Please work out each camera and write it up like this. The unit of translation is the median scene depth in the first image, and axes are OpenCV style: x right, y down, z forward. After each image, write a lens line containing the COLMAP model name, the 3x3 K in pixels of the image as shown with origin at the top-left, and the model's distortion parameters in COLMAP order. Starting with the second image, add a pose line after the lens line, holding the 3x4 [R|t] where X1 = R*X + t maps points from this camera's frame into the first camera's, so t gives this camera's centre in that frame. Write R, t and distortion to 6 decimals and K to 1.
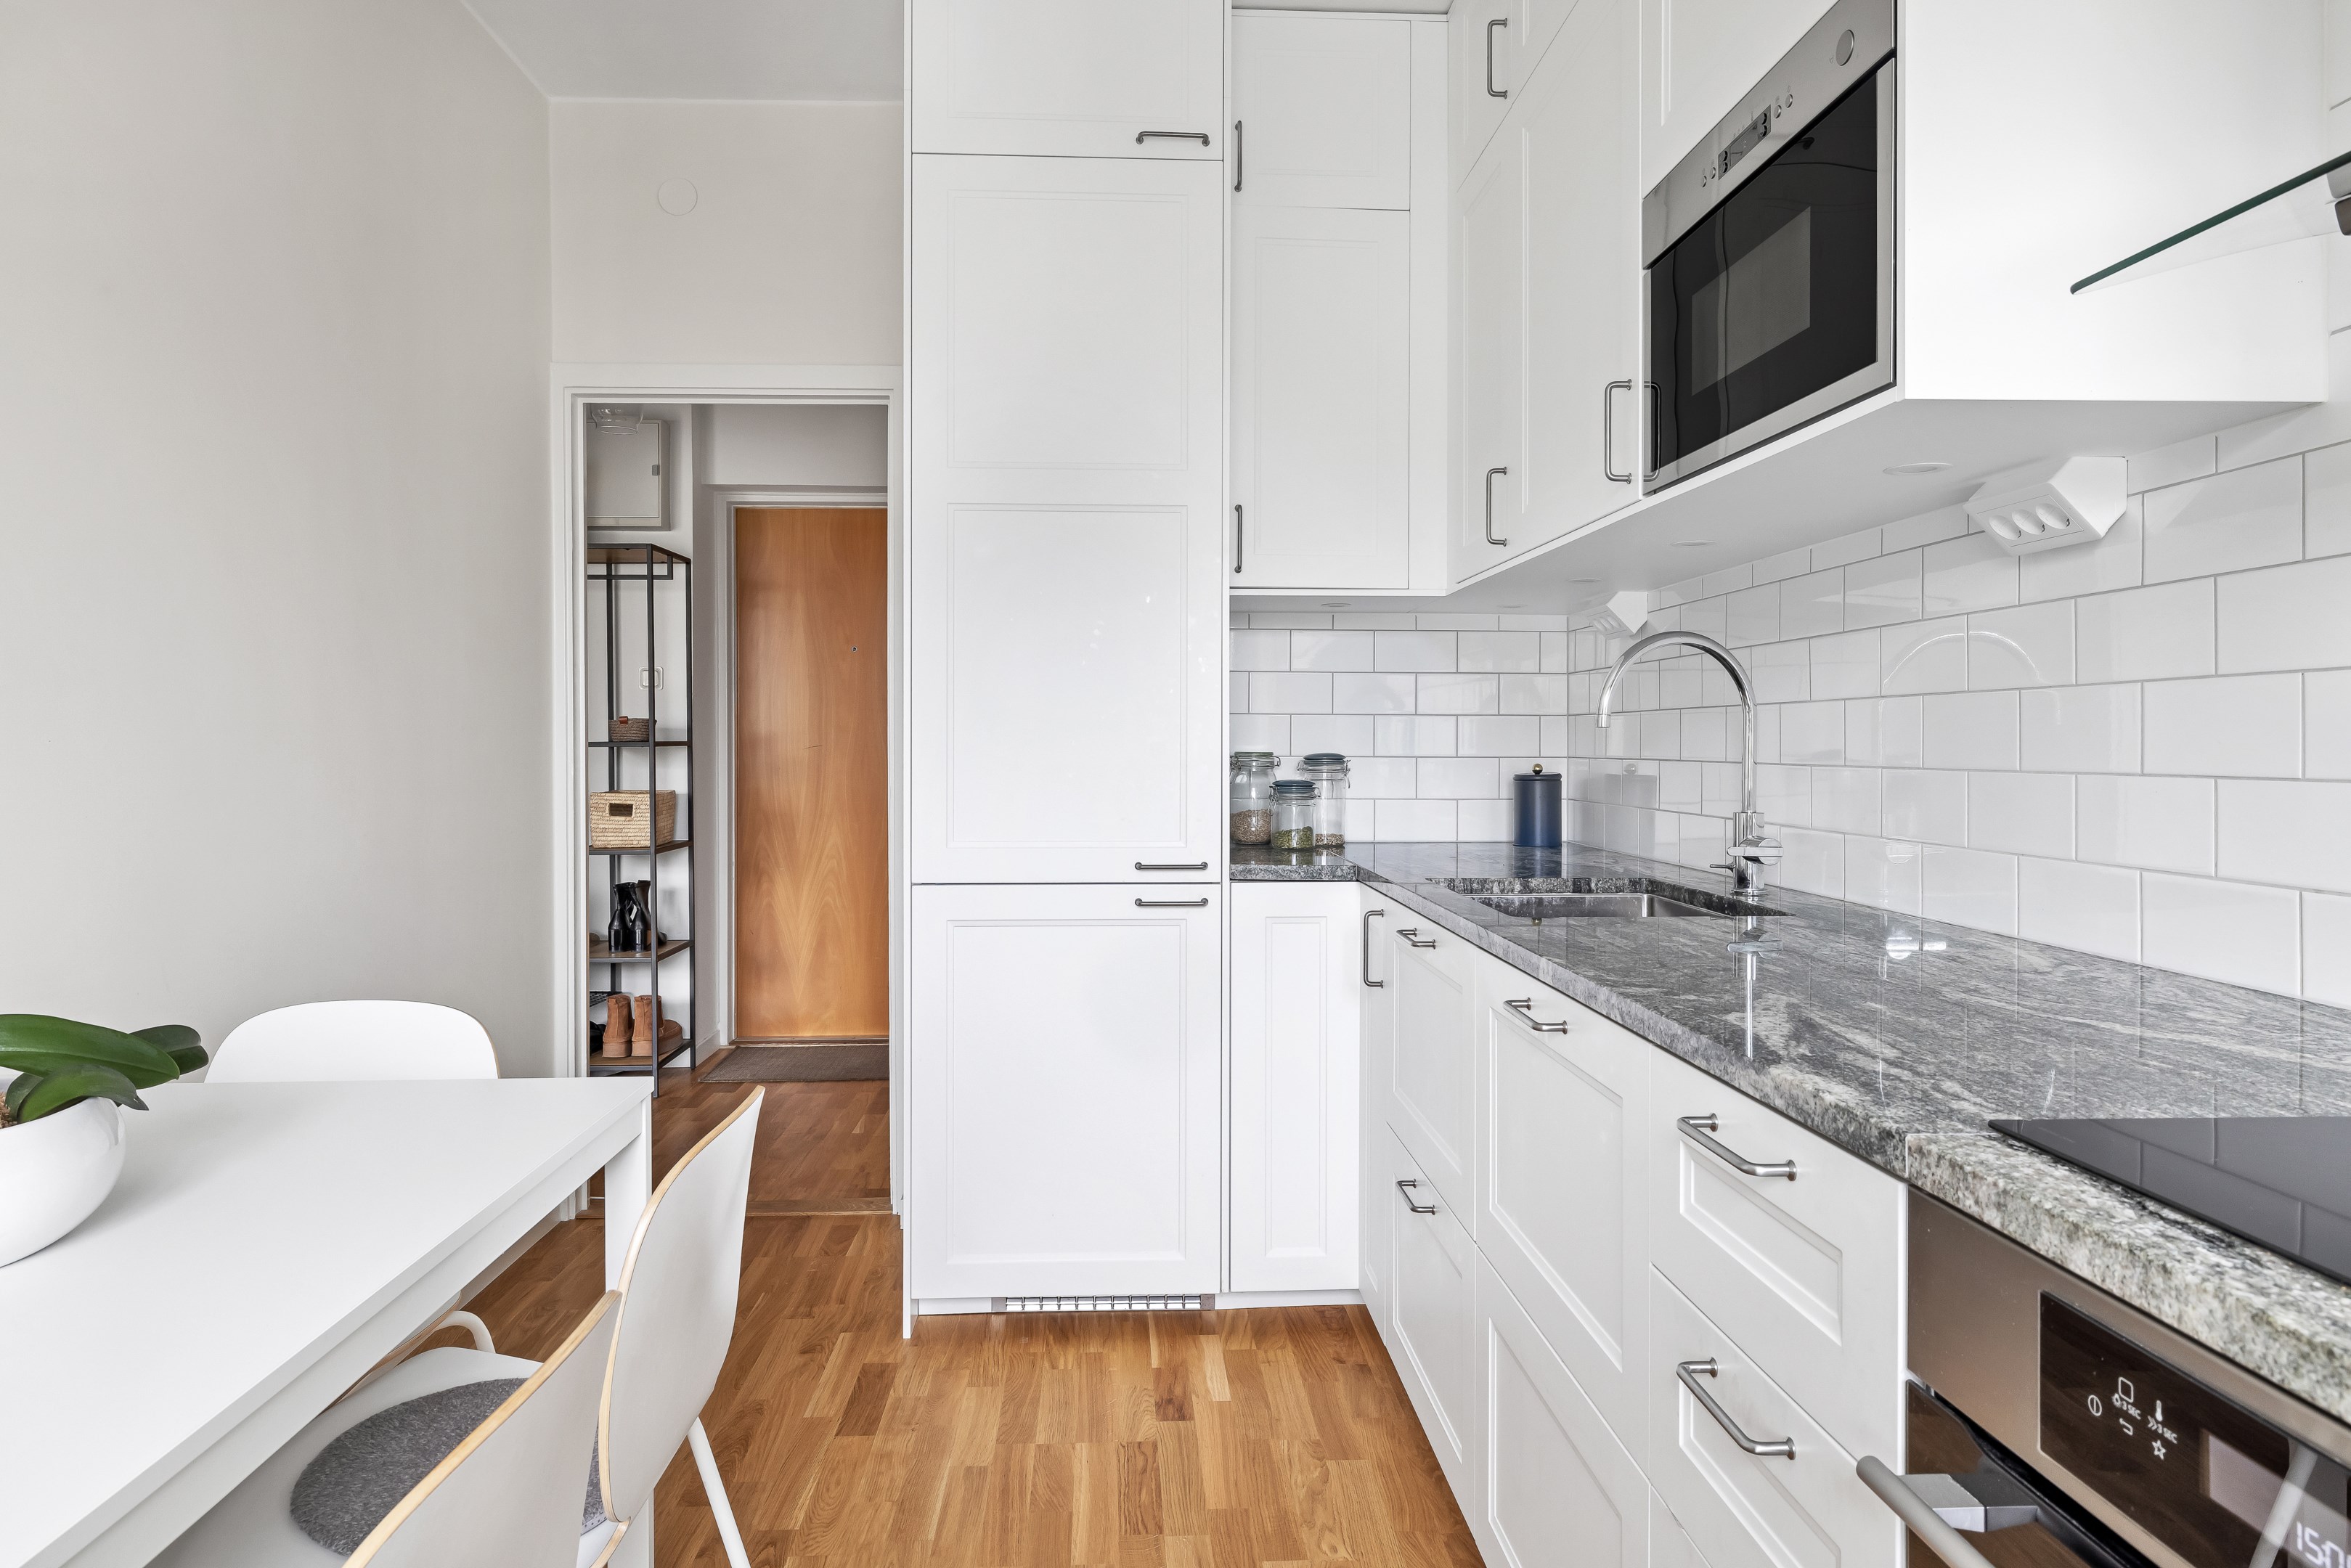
lens RADIAL K [[1383.9, 0, 1141.4], [0, 1383.9, 740.9], [0, 0, 1]] dist [-0.004642, -0.003516]
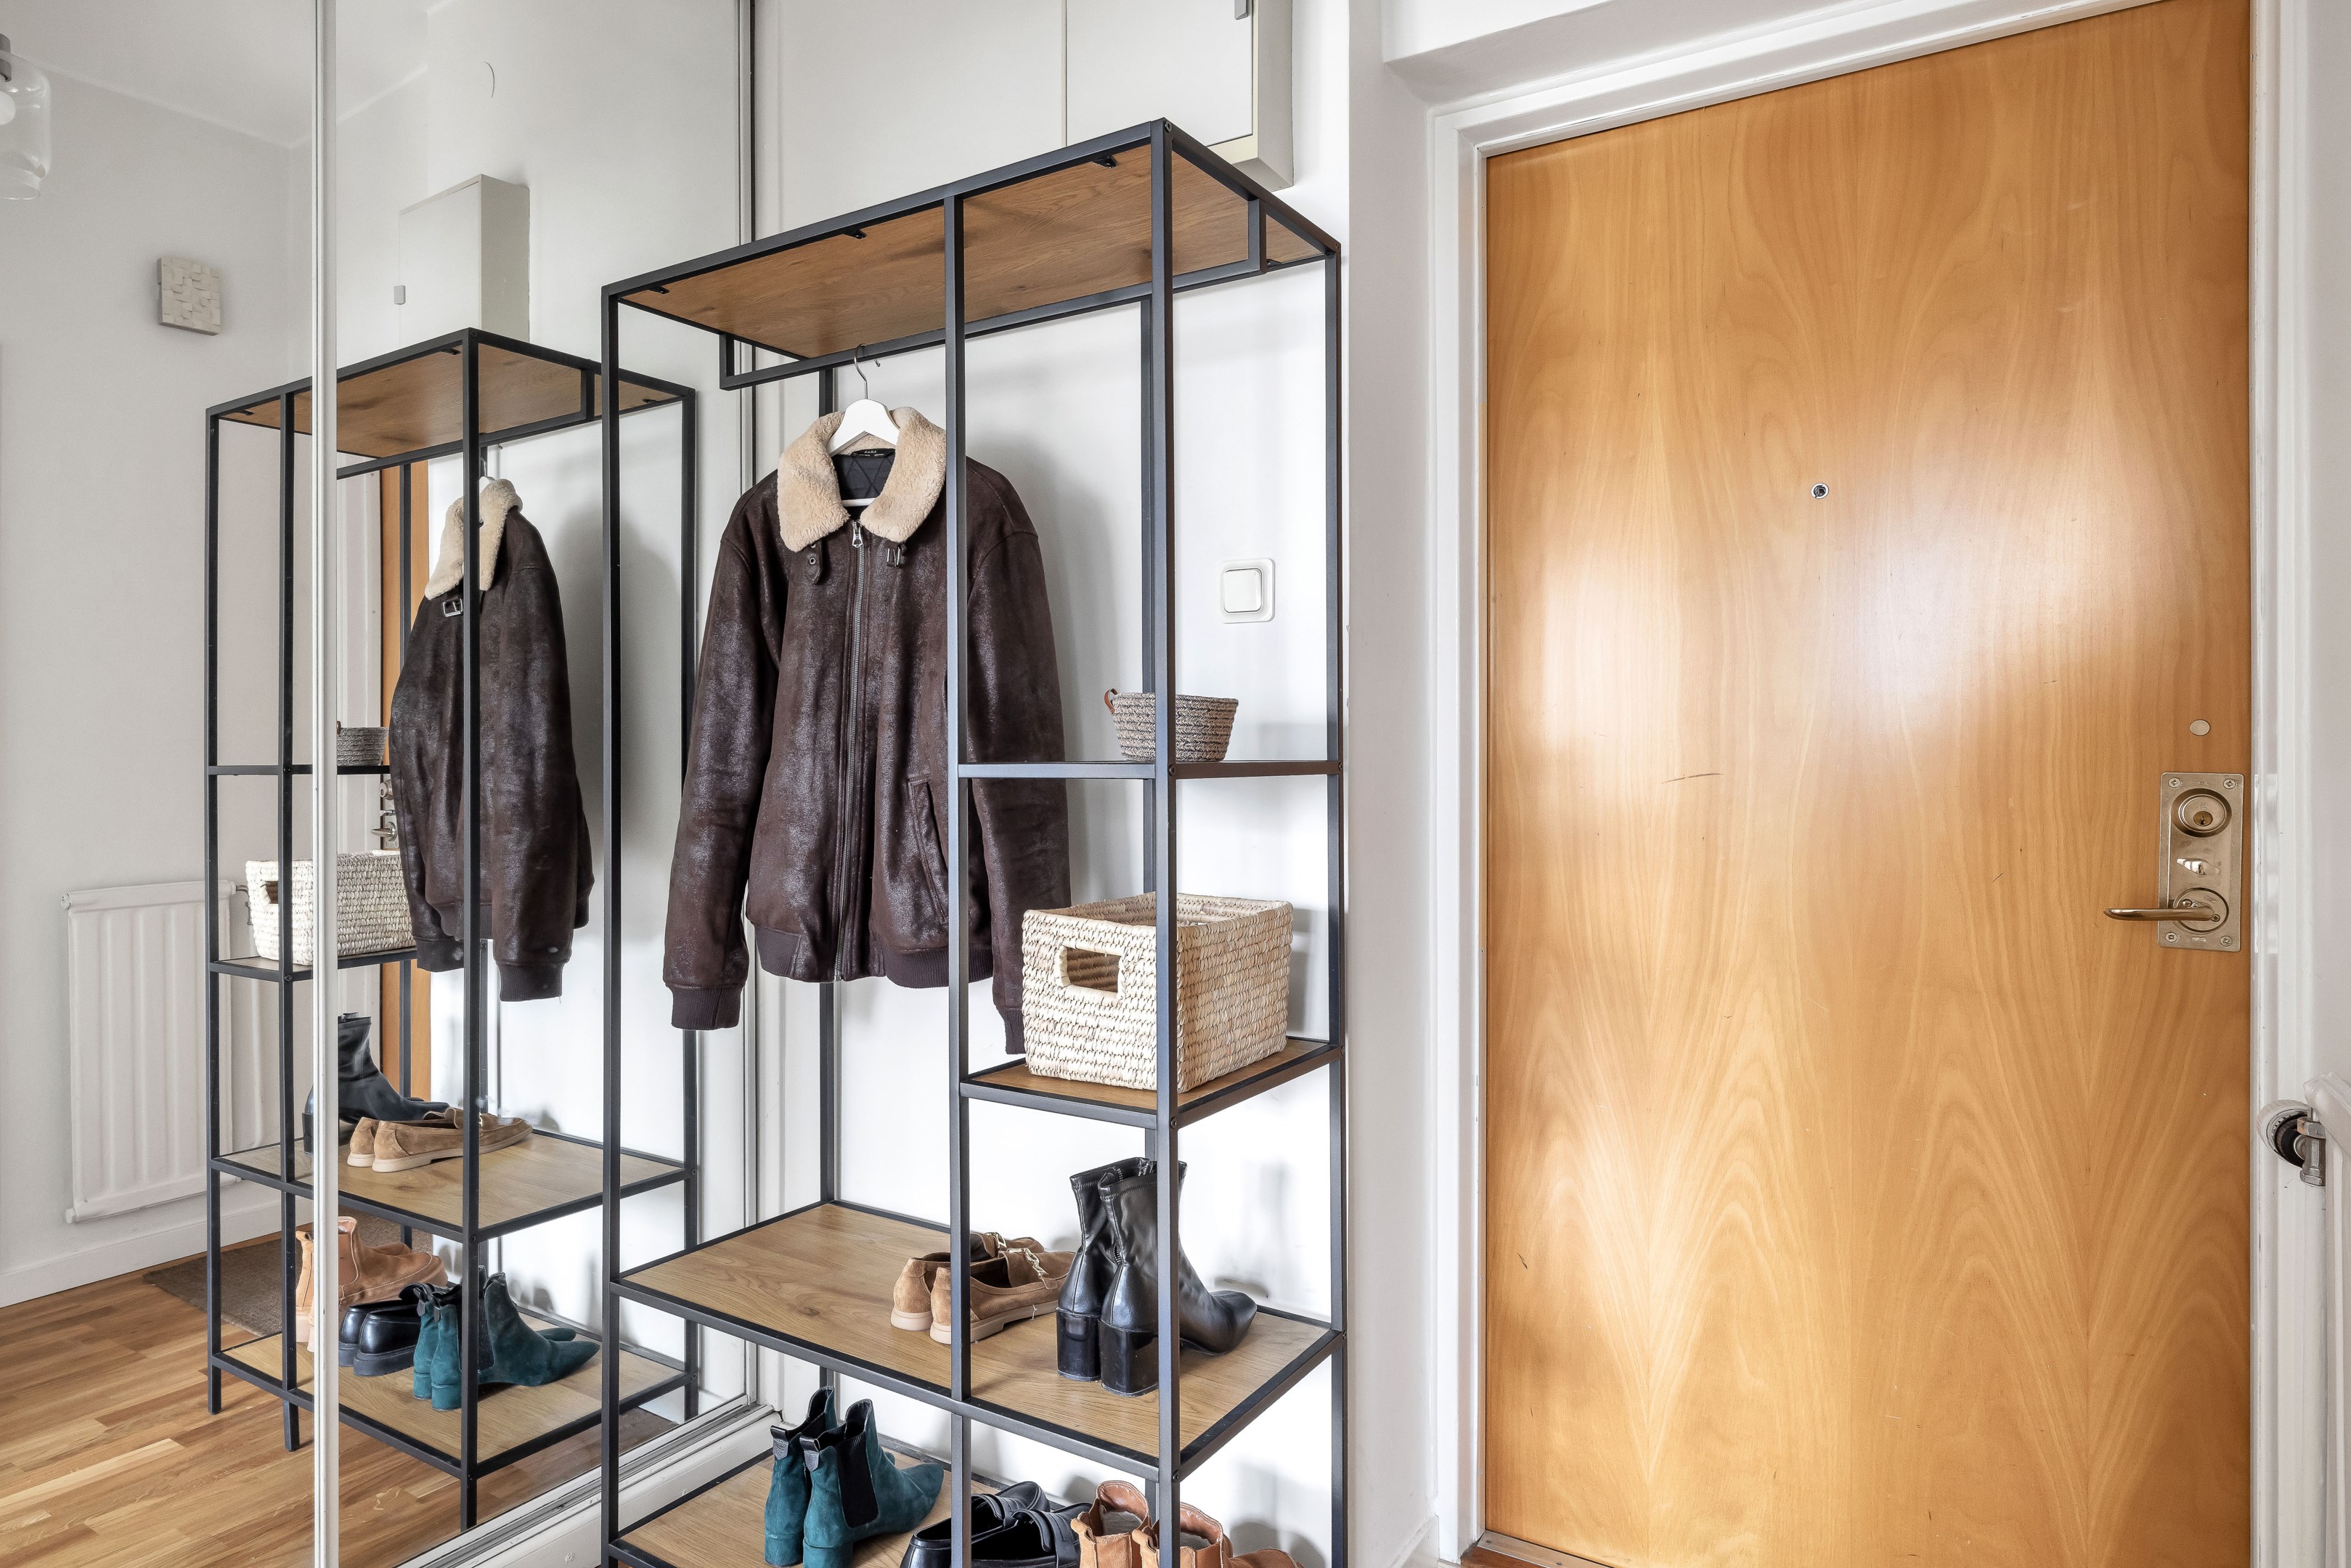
lens RADIAL K [[1383.9, 0, 1176.2], [0, 1383.9, 765.2], [0, 0, 1]] dist [-0.004642, -0.003516]
pose [[0.839847, 0.003221, -0.542814, -0.151975], [-0.000831, 0.999989, 0.004647, -0.000131], [0.542823, -0.003452, 0.839840, 0.612305]]
